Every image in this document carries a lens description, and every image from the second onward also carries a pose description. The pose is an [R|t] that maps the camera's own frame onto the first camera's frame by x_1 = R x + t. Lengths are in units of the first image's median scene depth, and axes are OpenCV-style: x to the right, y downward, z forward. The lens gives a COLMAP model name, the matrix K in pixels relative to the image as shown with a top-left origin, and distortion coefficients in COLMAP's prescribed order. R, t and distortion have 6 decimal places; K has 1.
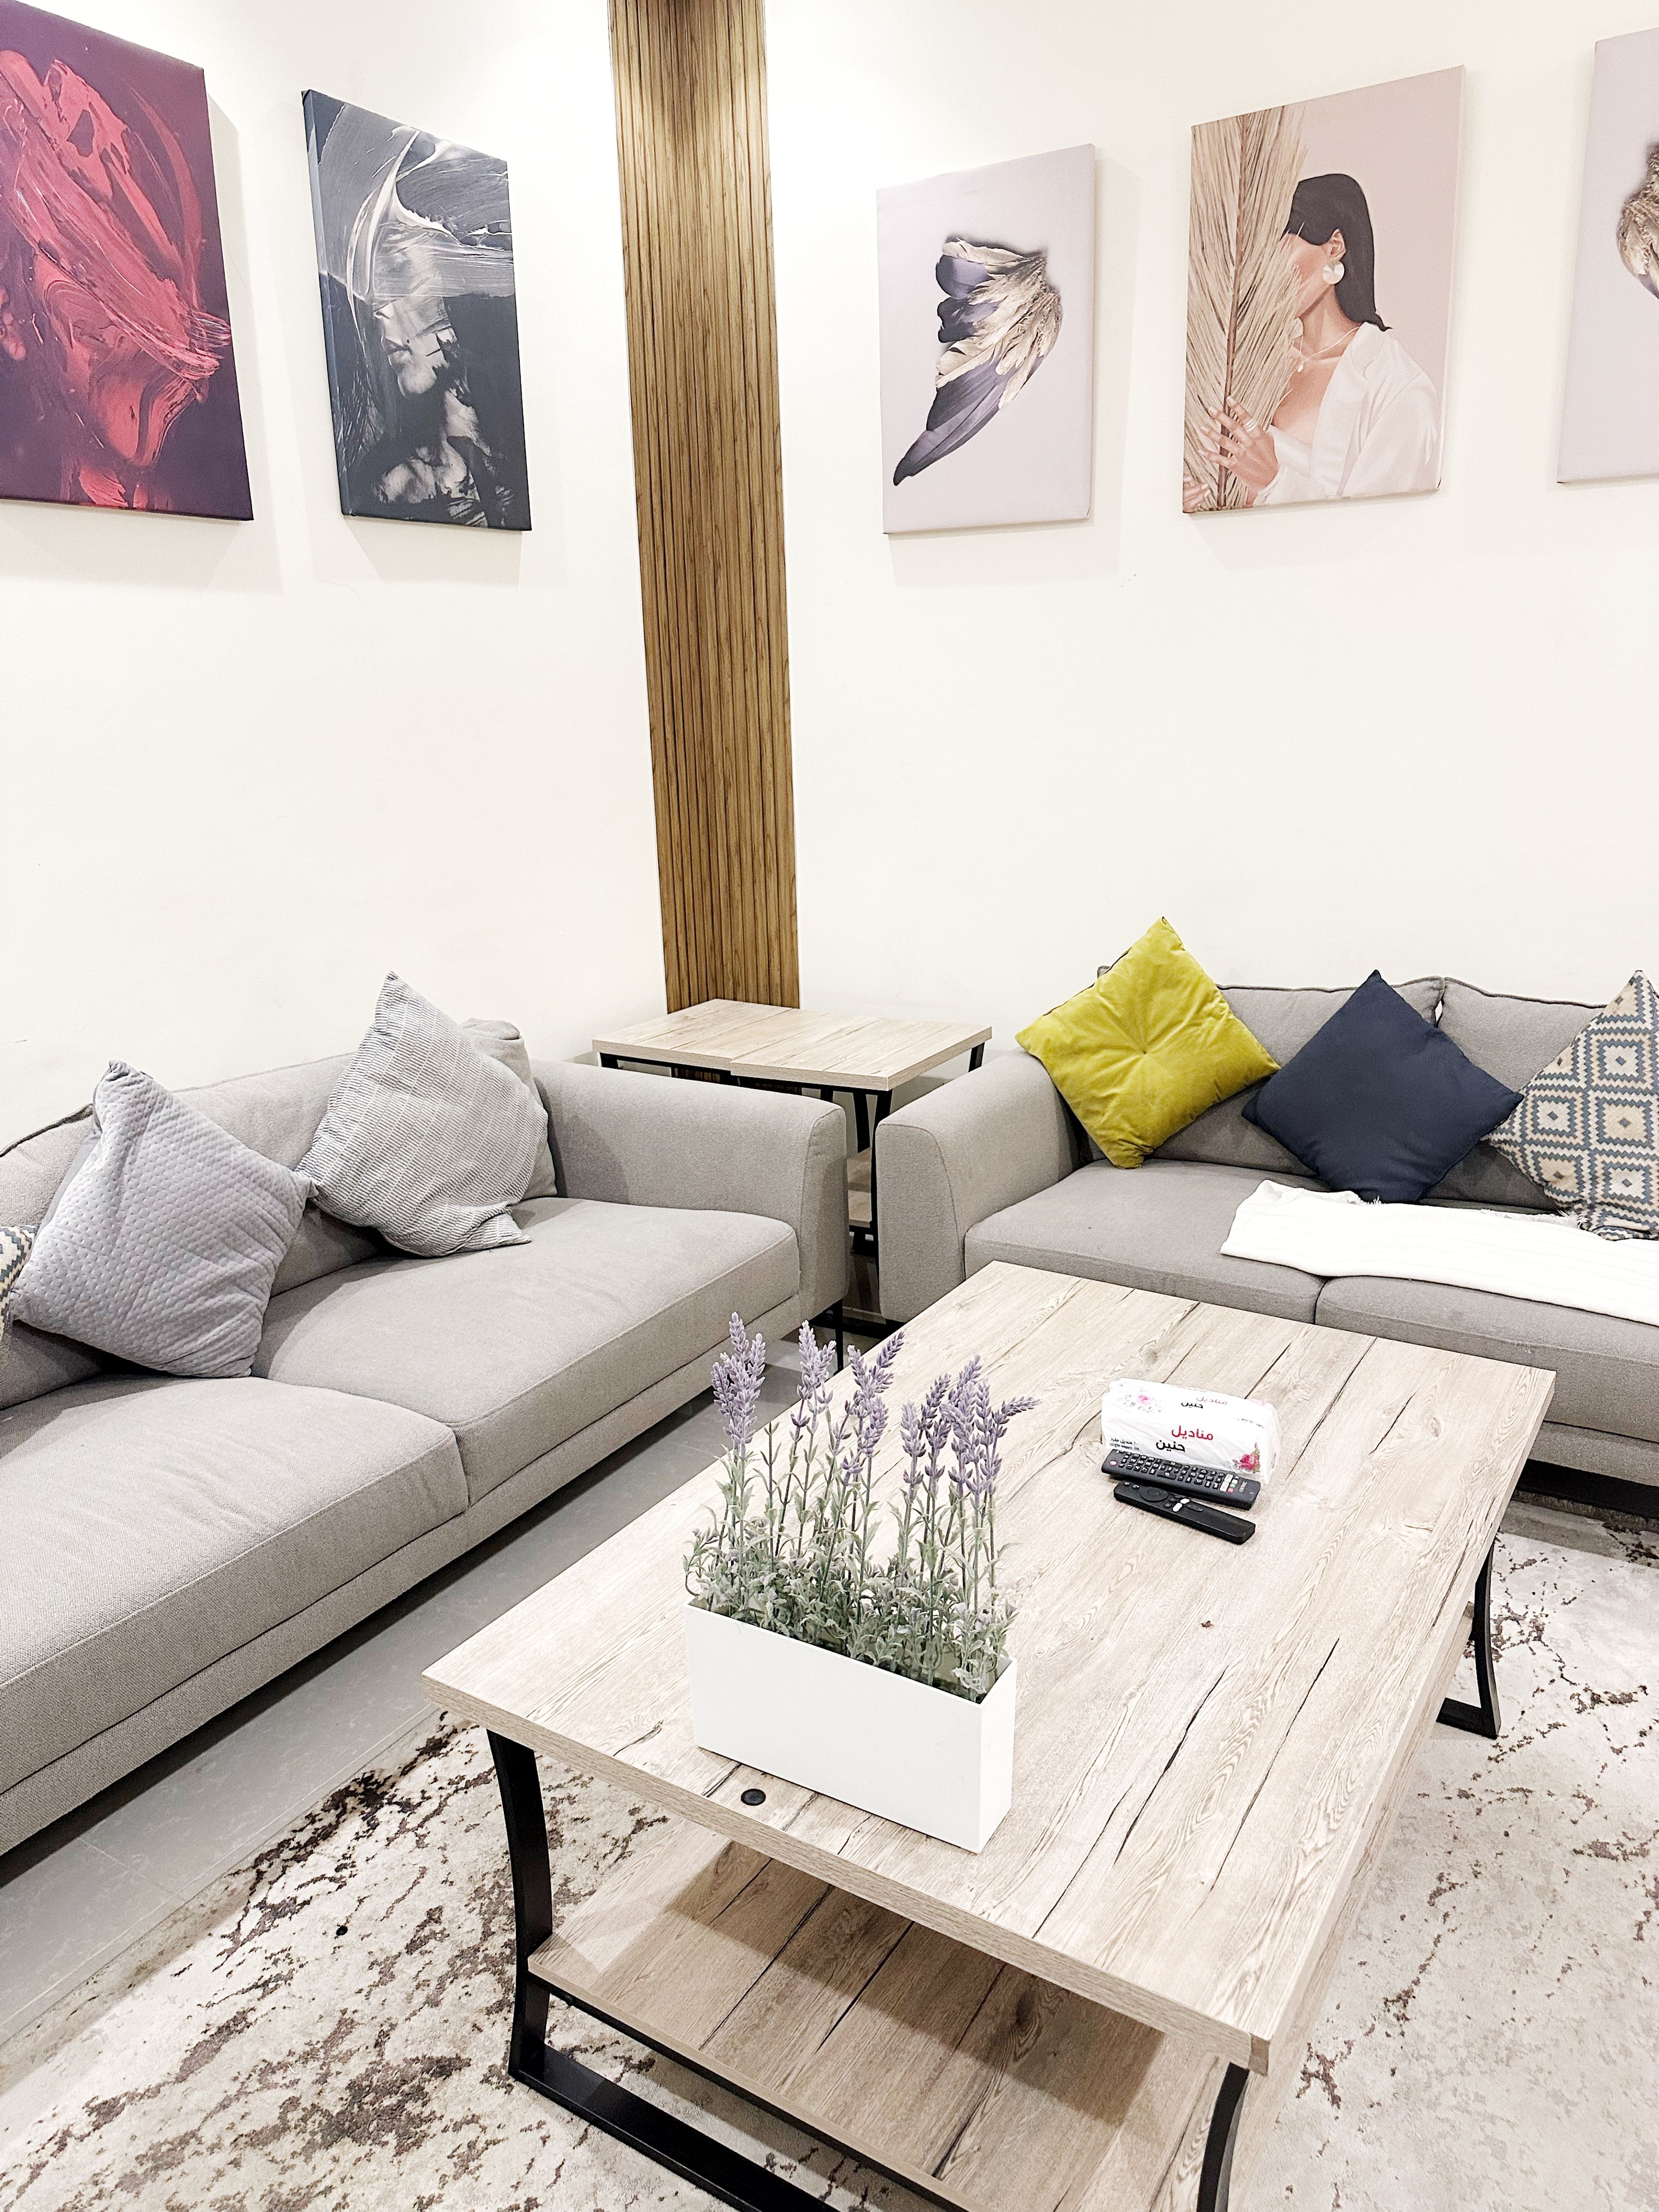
lens RADIAL K [[1569.5, 0, 832.4], [0, 1569.5, 1127.0], [0, 0, 1]] dist [0.019929, -0.022756]
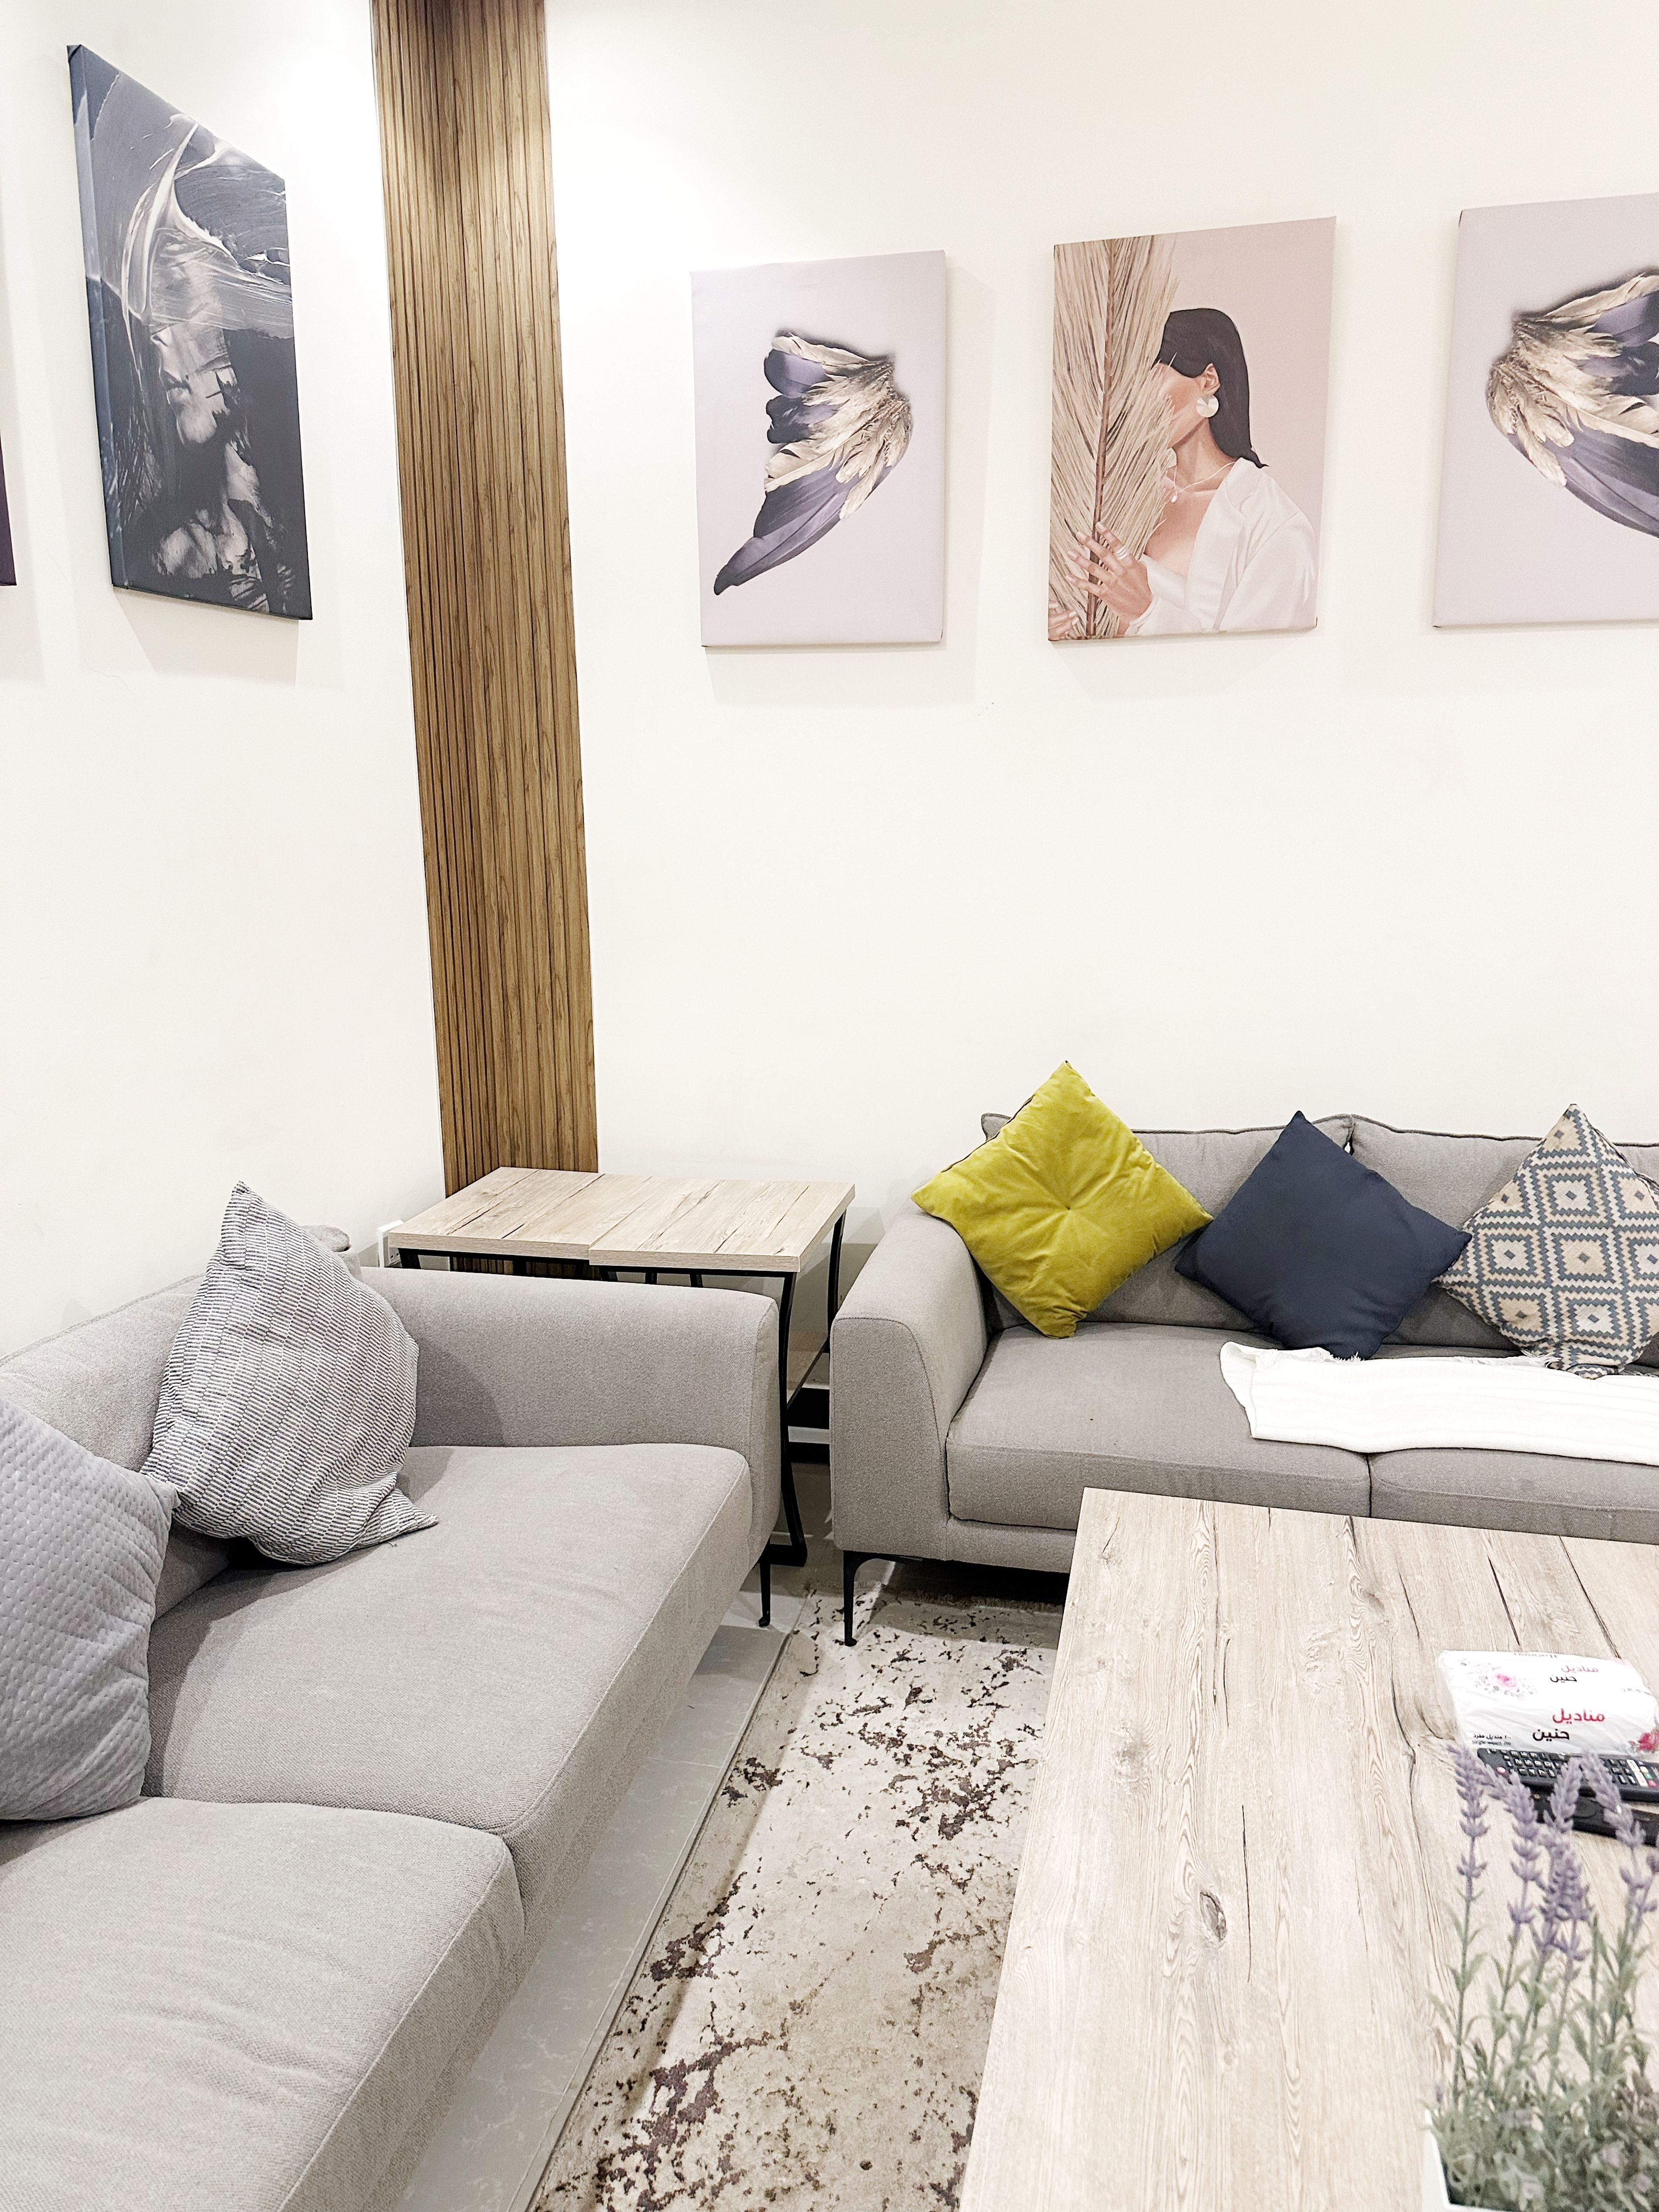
lens RADIAL K [[1554.0, 0, 829.5], [0, 1554.0, 1106.0], [0, 0, 1]] dist [0.045896, -0.054510]
pose [[0.945601, -0.048007, 0.321768, -0.236019], [0.073163, 0.995097, -0.066545, -0.060837], [-0.316996, 0.086466, 0.944477, 0.190201]]
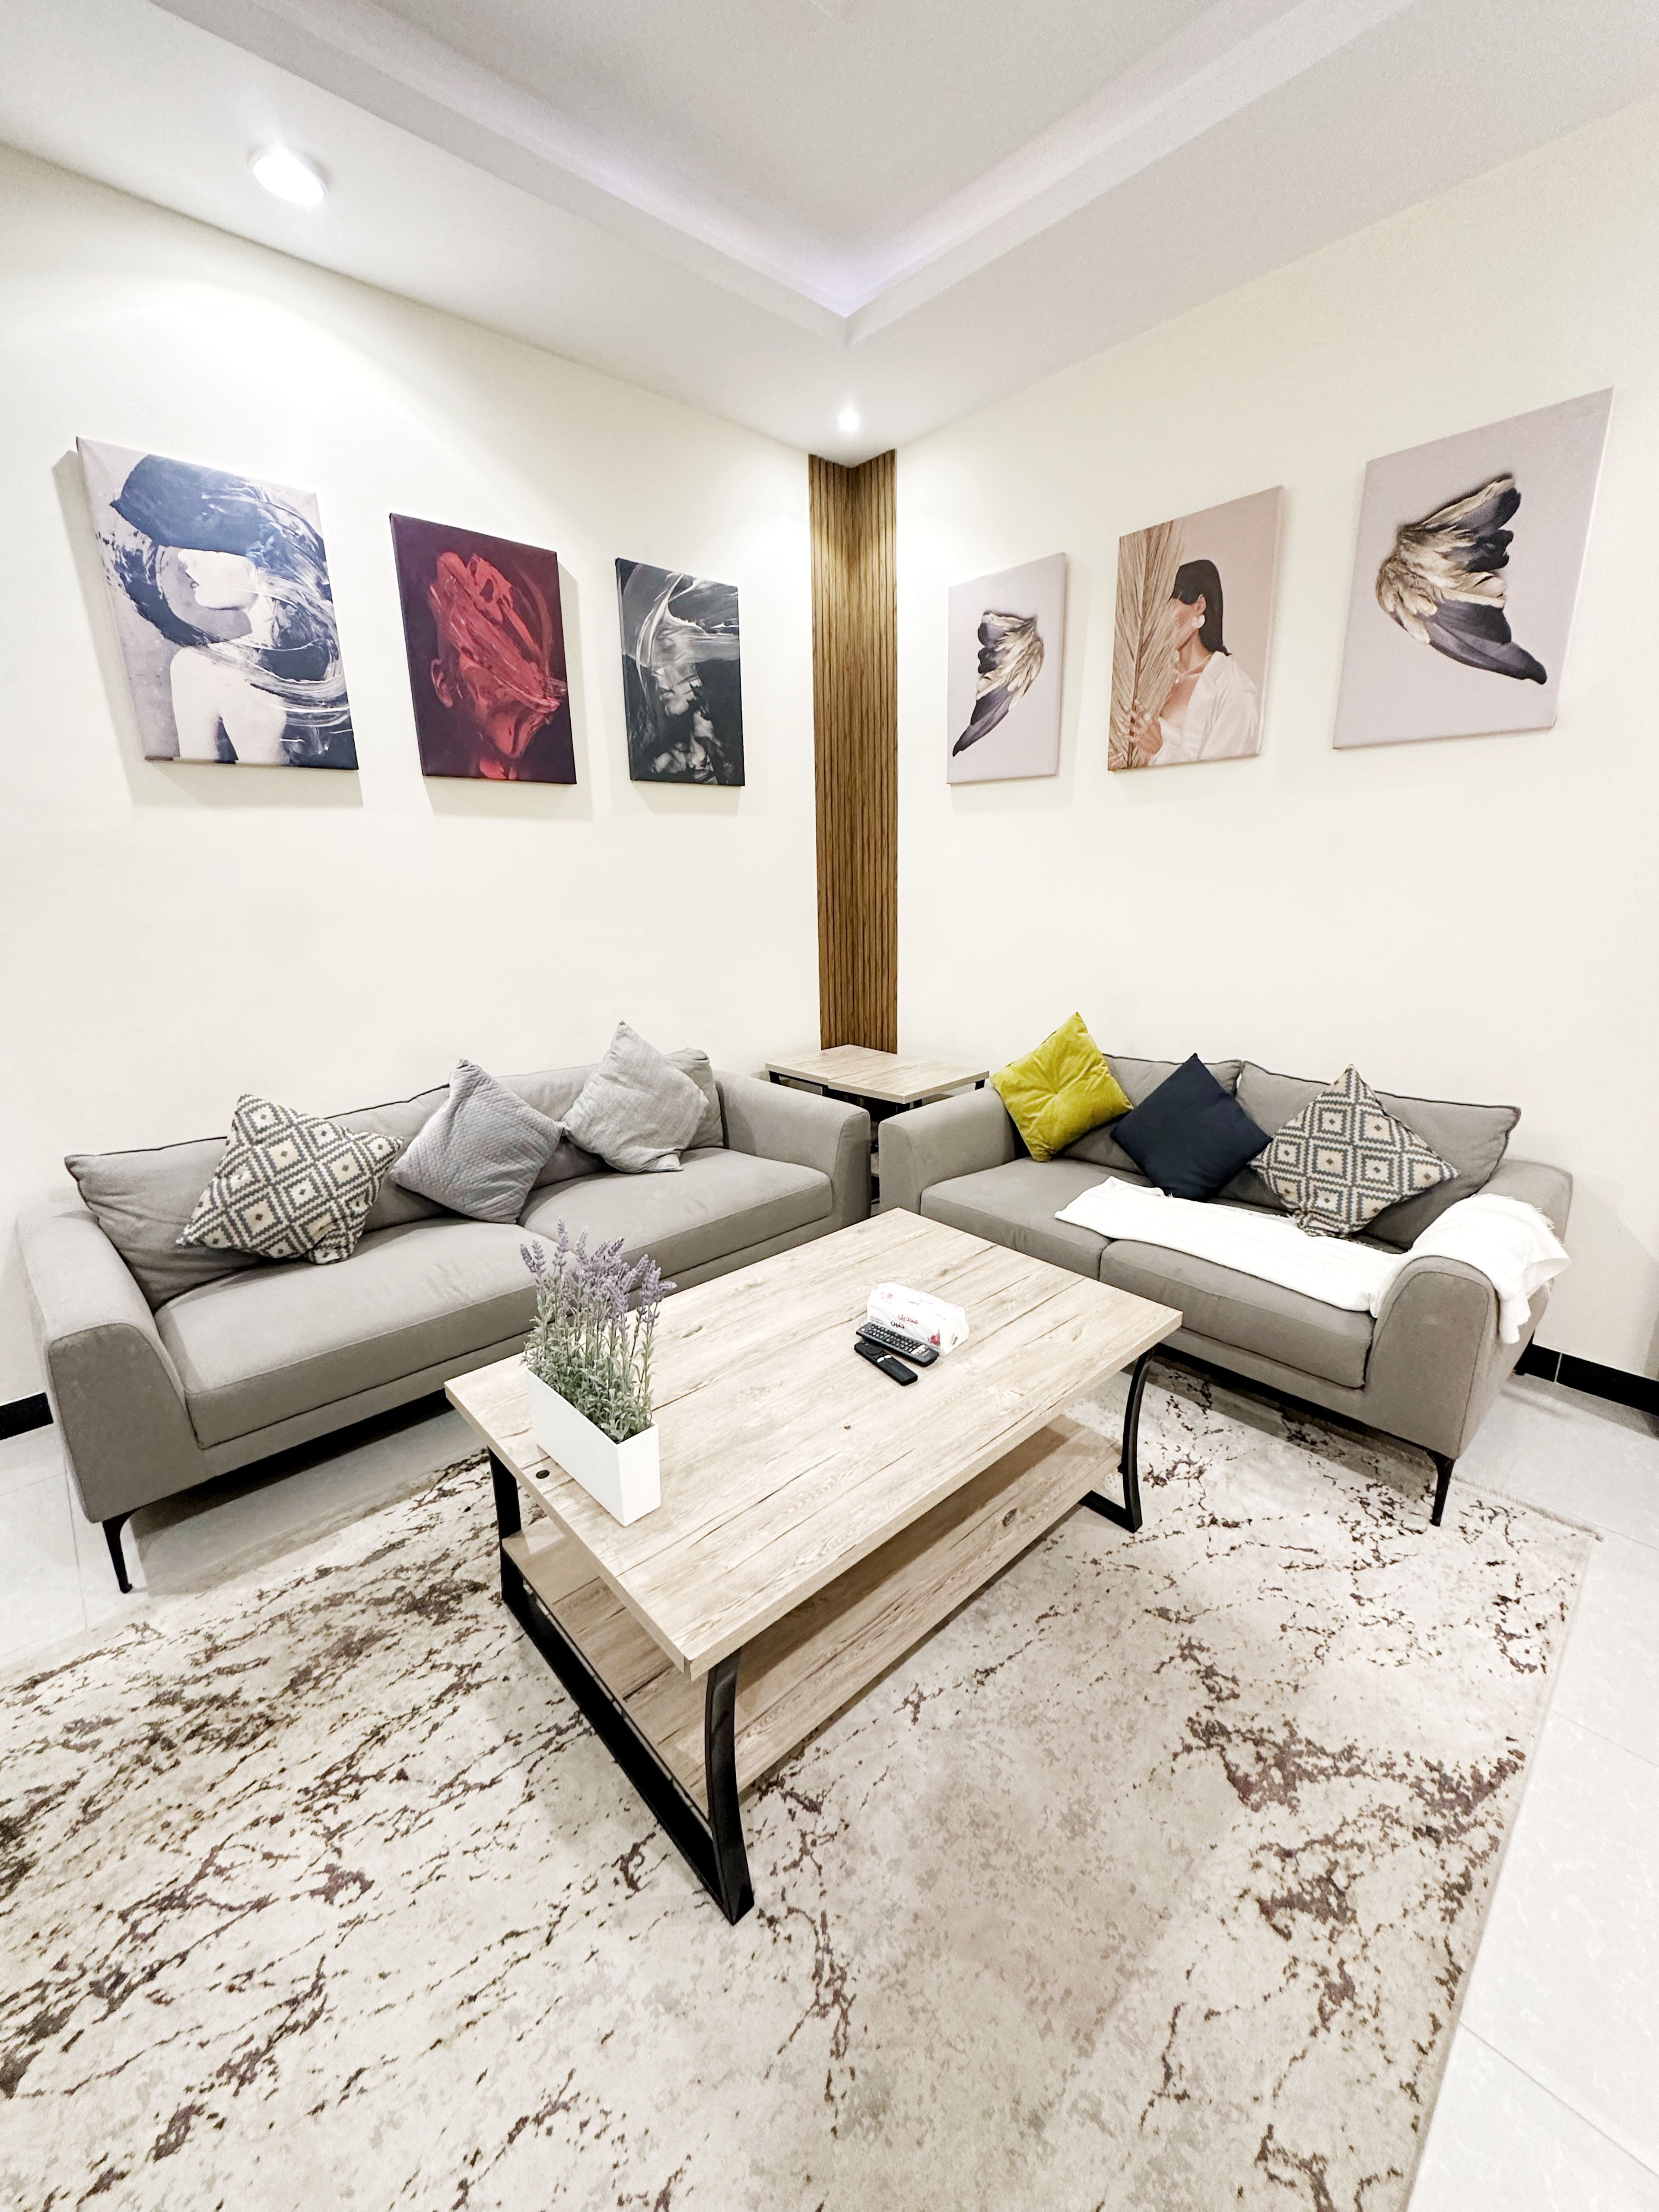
lens RADIAL K [[882.6, 0, 832.7], [0, 882.6, 1119.4], [0, 0, 1]] dist [-0.001758, -0.000296]
pose [[0.964263, 0.082011, -0.251933, 0.223349], [-0.080395, 0.996623, 0.016720, -0.017498], [0.252453, 0.004131, 0.967600, 0.032065]]
